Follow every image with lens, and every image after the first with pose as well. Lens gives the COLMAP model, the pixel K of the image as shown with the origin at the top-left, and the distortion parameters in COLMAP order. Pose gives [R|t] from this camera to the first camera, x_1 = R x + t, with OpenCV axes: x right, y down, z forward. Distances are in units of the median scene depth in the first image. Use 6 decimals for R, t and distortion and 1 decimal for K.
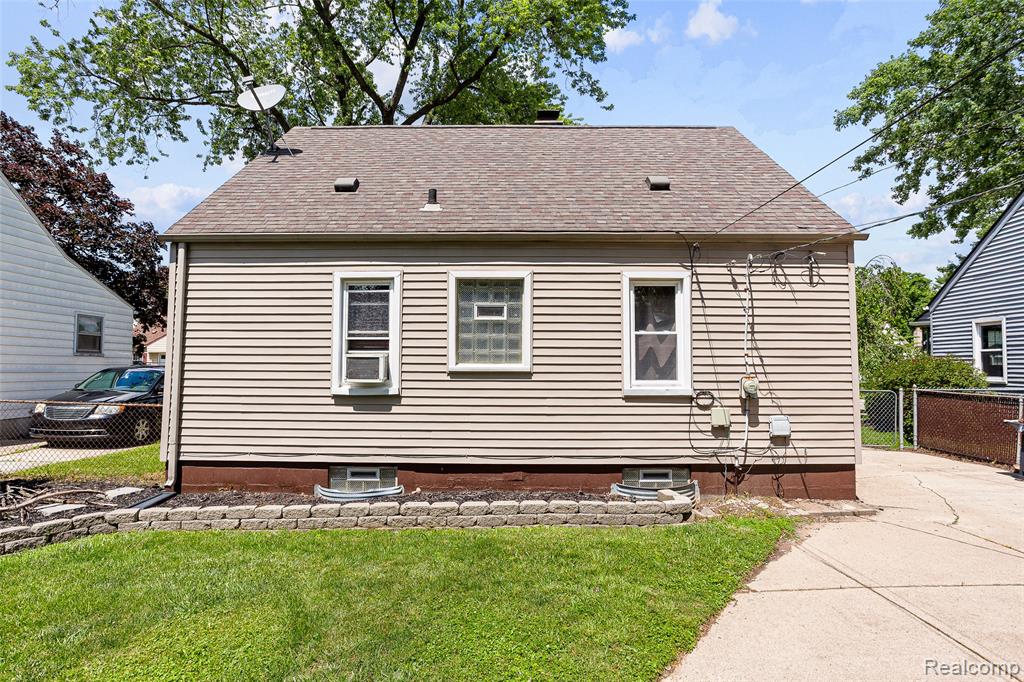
lens RADIAL K [[524.8, 0, 512.6], [0, 524.8, 351.5], [0, 0, 1]] dist [-0.006552, -0.000276]
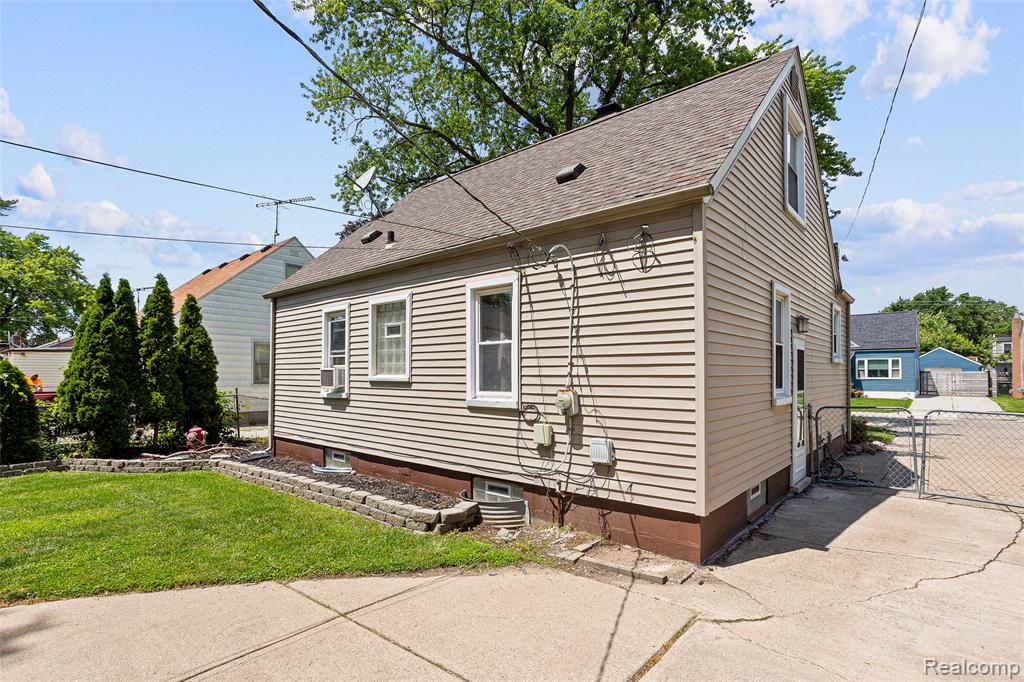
lens RADIAL K [[504.1, 0, 507.5], [0, 504.1, 379.2], [0, 0, 1]] dist [0.001431, 0.000234]
pose [[0.749787, 0.004984, -0.661661, 0.909291], [0.020927, 0.999293, 0.031240, 0.003411], [0.661349, -0.037270, 0.749152, 0.320130]]
